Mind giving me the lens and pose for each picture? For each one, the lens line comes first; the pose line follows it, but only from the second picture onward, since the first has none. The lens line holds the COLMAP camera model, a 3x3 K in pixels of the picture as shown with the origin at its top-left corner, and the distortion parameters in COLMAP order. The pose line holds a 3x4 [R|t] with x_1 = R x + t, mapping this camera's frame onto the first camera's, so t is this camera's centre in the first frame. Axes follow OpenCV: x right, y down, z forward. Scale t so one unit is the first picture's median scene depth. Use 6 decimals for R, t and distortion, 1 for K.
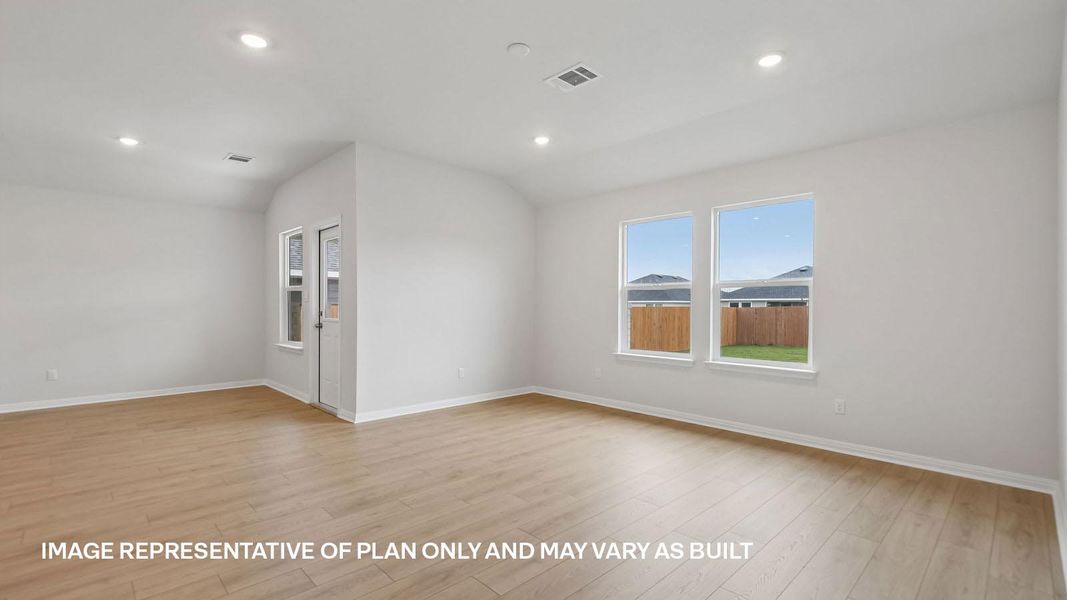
lens RADIAL K [[468.8, 0, 533.5], [0, 468.8, 300.0], [0, 0, 1]] dist [0.000216, -0.000192]
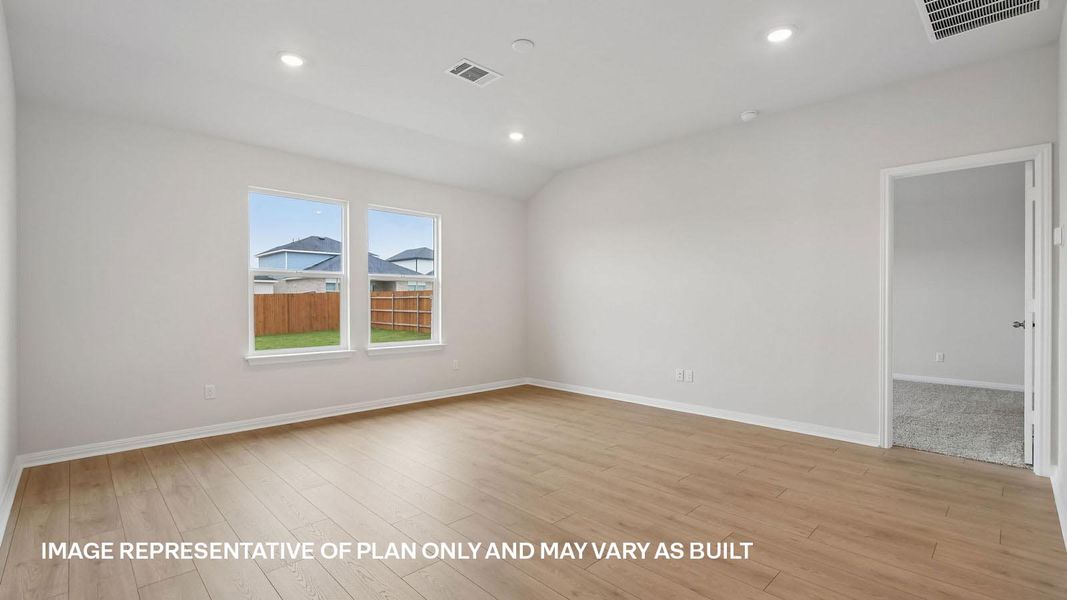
lens RADIAL K [[468.8, 0, 533.5], [0, 468.8, 300.0], [0, 0, 1]] dist [0.000216, -0.000192]
pose [[-0.005332, -0.006263, 0.999966, -0.662788], [-0.019443, 0.999792, 0.006158, 0.007299], [-0.999797, -0.019409, -0.005452, 0.608371]]
